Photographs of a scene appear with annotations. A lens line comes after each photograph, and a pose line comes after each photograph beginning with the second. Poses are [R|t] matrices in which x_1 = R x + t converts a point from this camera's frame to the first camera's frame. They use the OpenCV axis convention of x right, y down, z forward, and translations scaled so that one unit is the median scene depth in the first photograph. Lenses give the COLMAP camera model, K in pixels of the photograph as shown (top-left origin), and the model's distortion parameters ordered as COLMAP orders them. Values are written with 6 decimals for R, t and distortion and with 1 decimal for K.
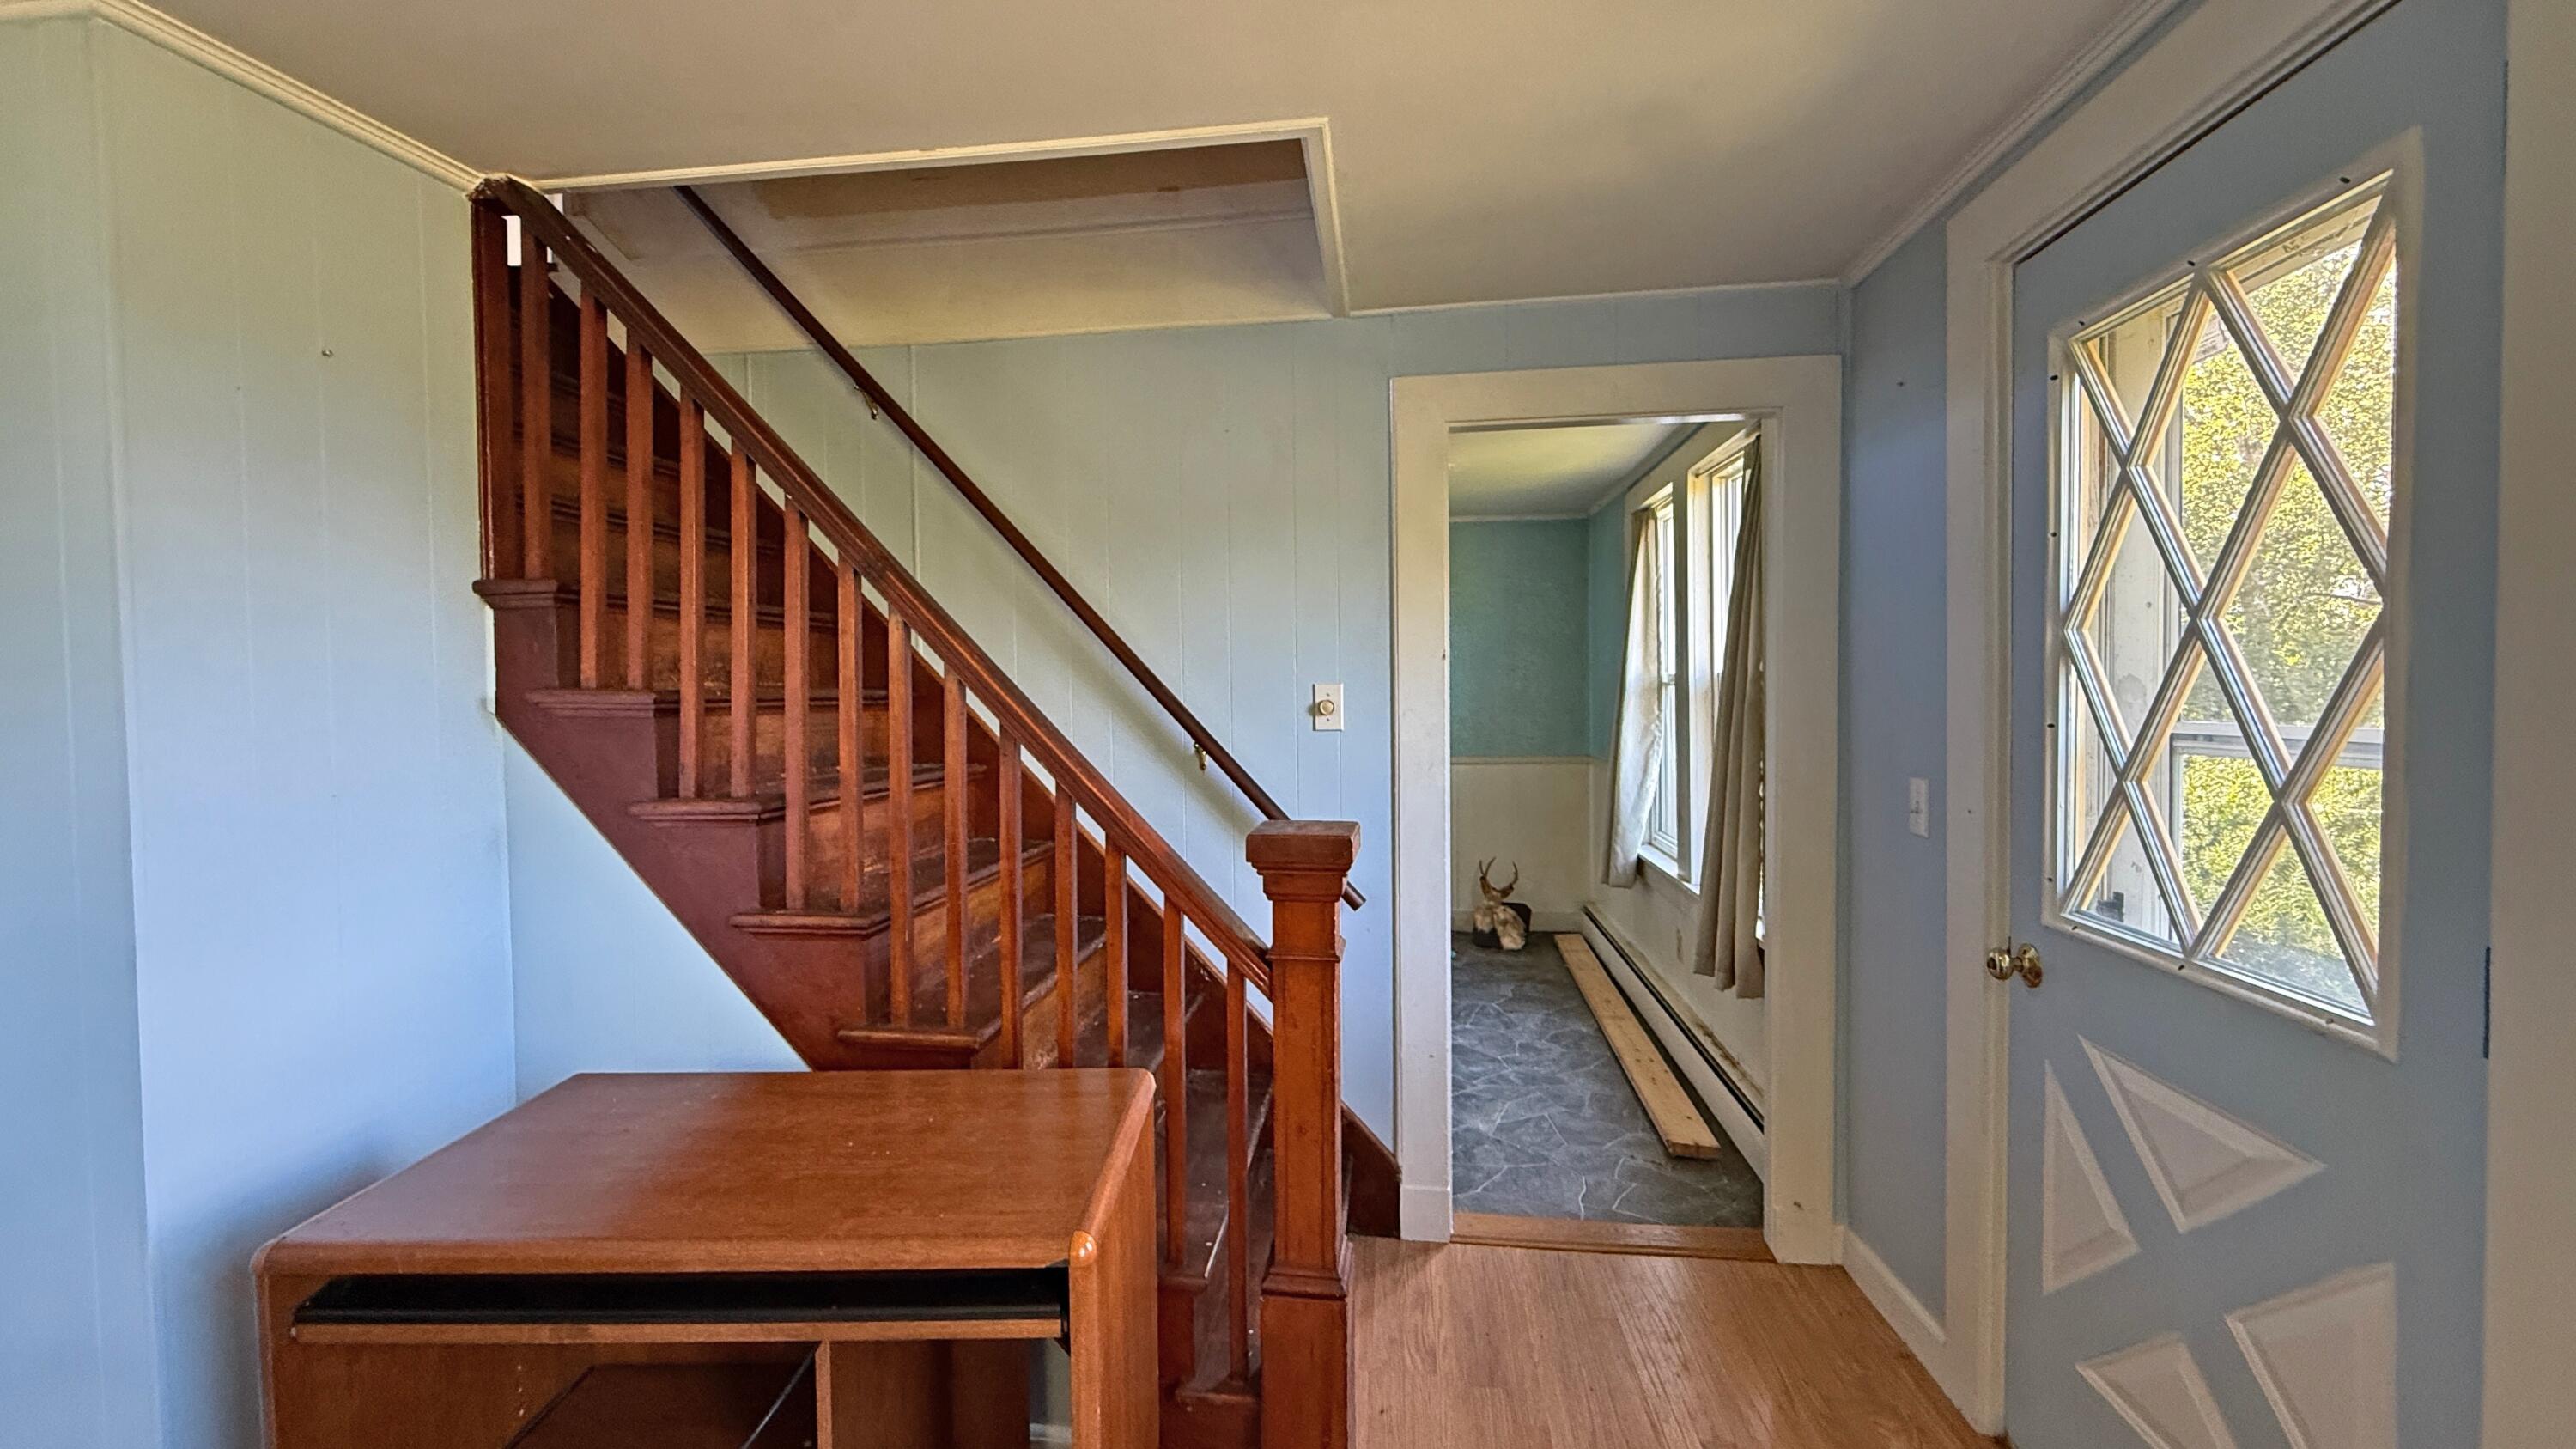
lens RADIAL K [[1018.8, 0, 1286.7], [0, 1018.8, 710.7], [0, 0, 1]] dist [-0.000333, 0.000371]
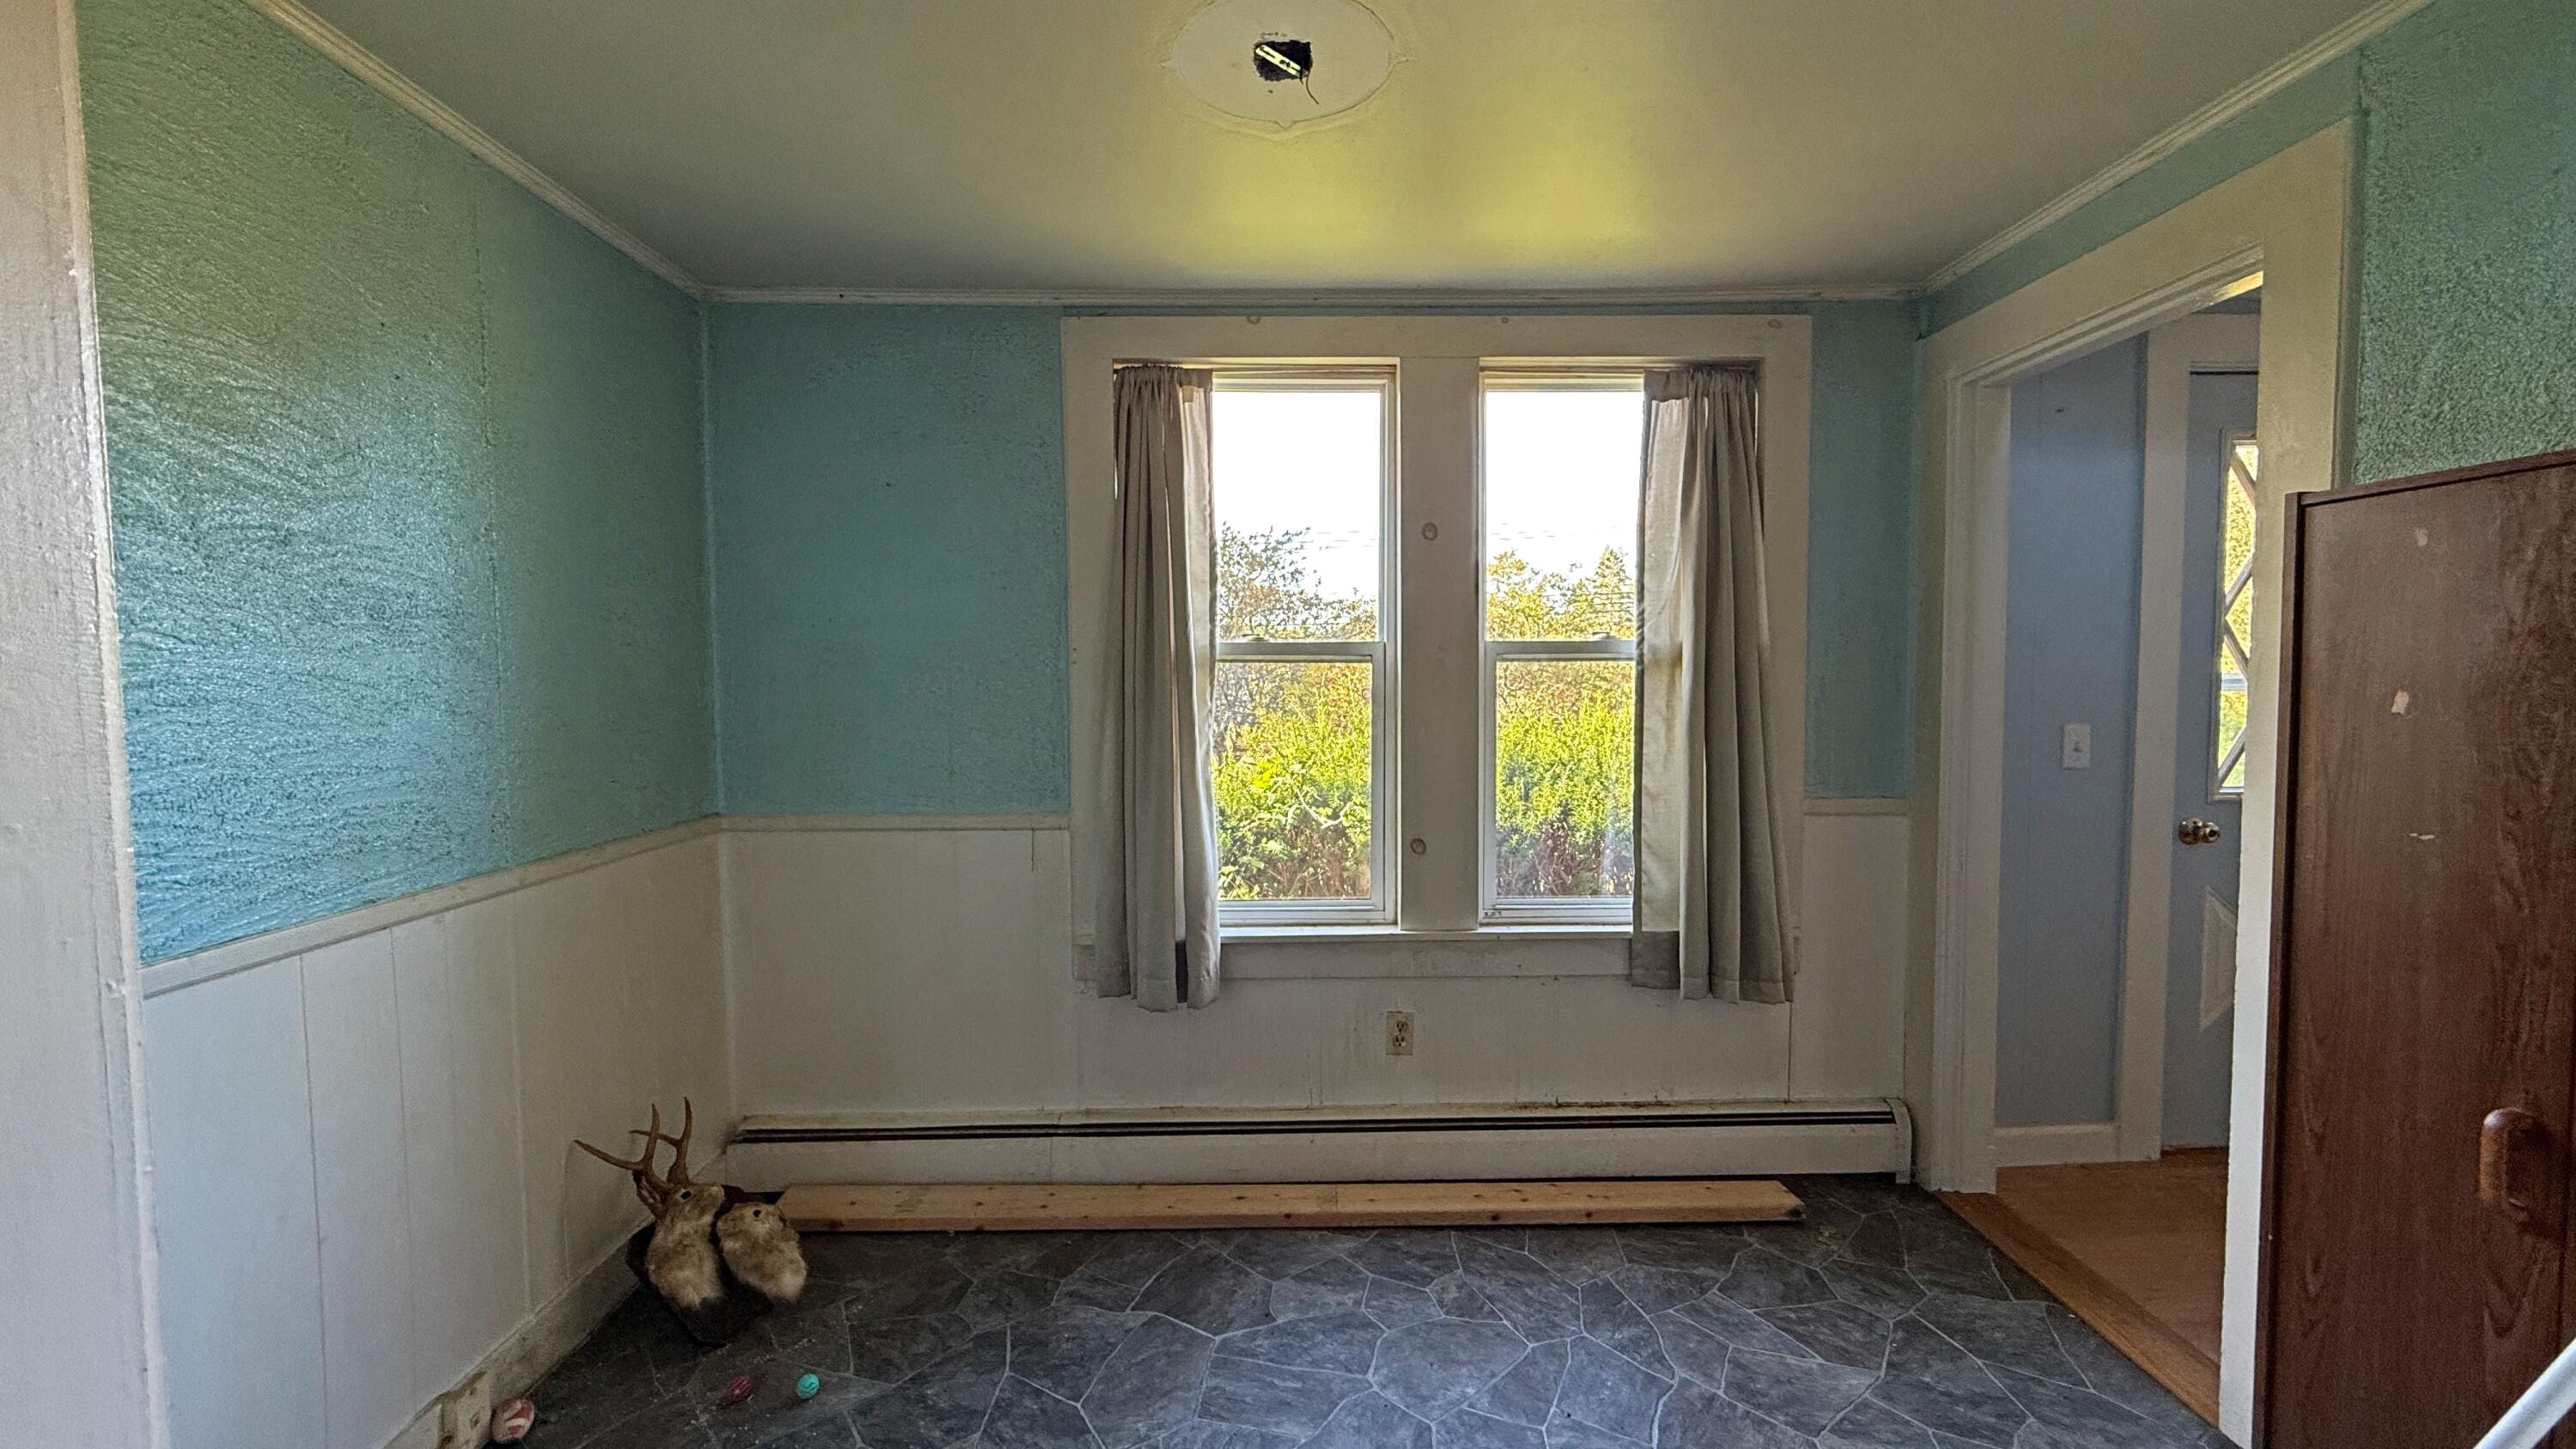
lens RADIAL K [[1018.8, 0, 1283.8], [0, 1018.8, 725.3], [0, 0, 1]] dist [-0.000333, 0.000371]
pose [[-0.121869, -0.037726, 0.991829, -0.290051], [0.037296, 0.998398, 0.042558, -0.011015], [-0.991845, 0.042177, -0.120267, 1.172591]]
